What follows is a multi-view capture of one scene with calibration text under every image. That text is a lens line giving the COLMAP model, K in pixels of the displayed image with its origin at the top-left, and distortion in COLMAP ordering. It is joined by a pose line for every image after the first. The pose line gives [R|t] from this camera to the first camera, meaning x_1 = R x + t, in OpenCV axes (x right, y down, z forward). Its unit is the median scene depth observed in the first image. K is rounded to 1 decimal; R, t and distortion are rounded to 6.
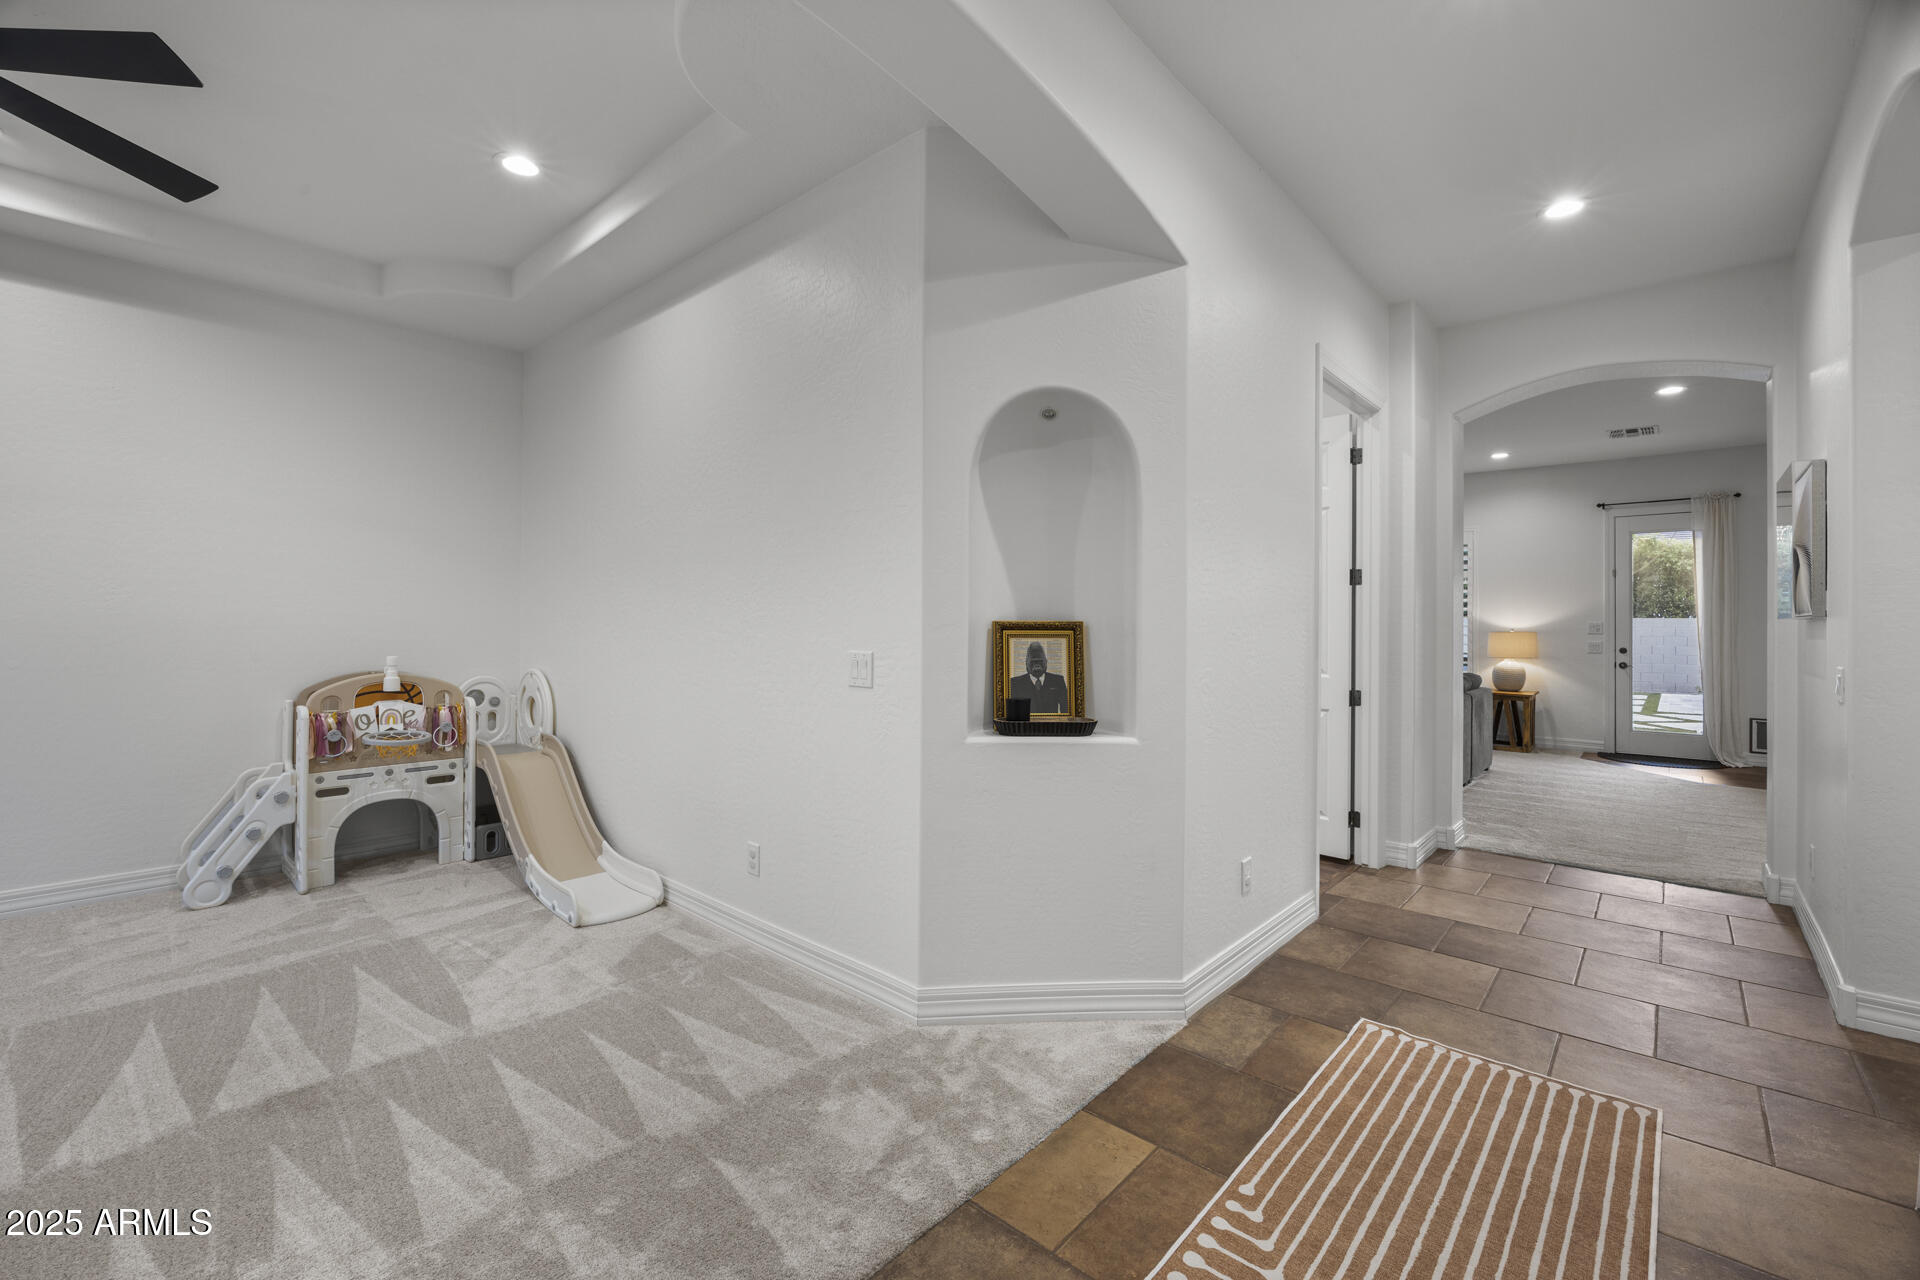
lens RADIAL K [[798.3, 0, 956.9], [0, 798.3, 621.3], [0, 0, 1]] dist [-0.013350, -0.000067]
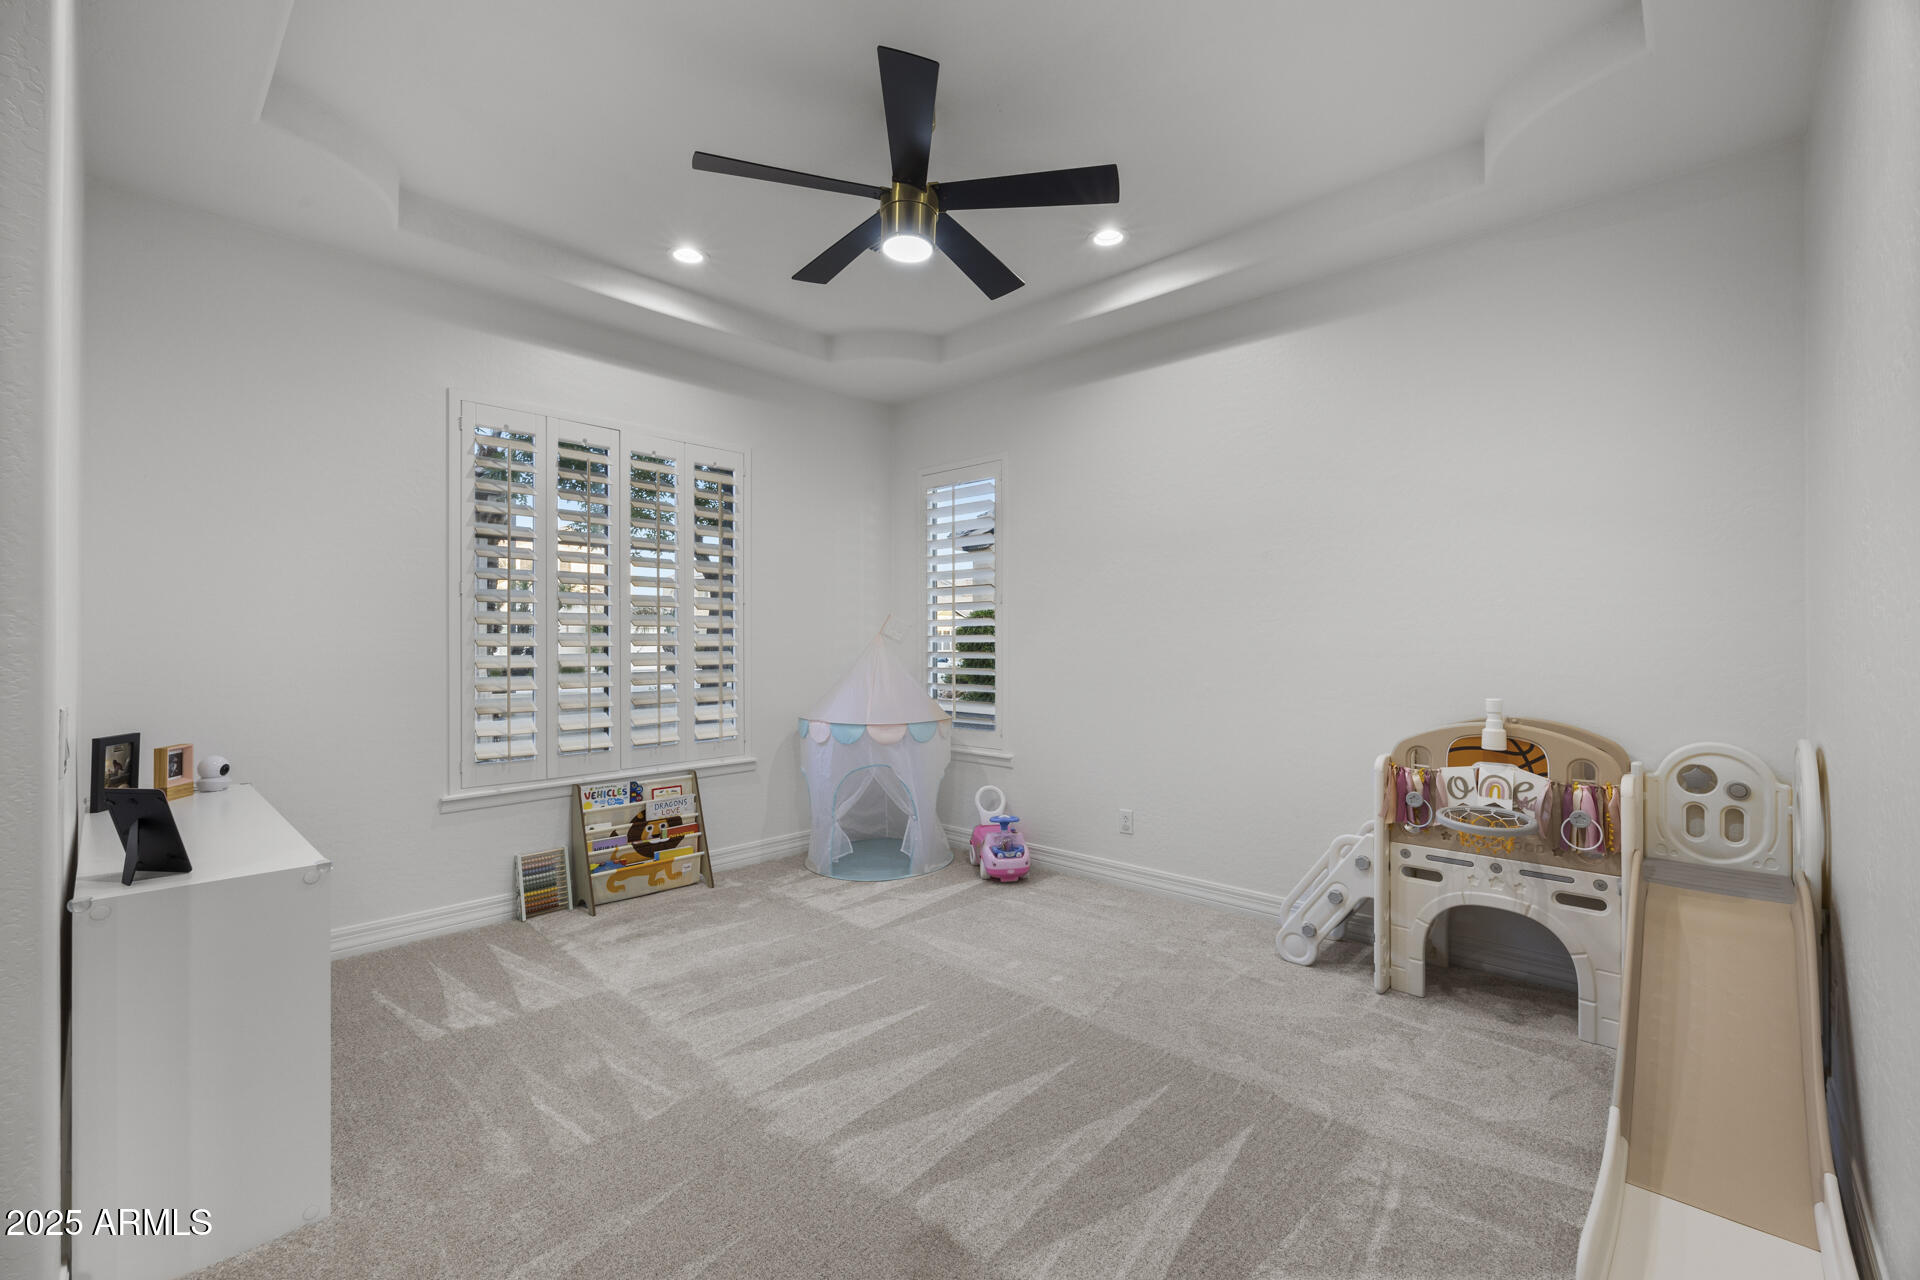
lens RADIAL K [[800.0, 0, 960.1], [0, 800.0, 646.2], [0, 0, 1]] dist [-0.014177, 0.000112]
pose [[-0.011985, -0.003620, -0.999922, -0.026180], [-0.001114, 0.999993, -0.003607, 0.002530], [0.999928, 0.001071, -0.011989, 0.553217]]
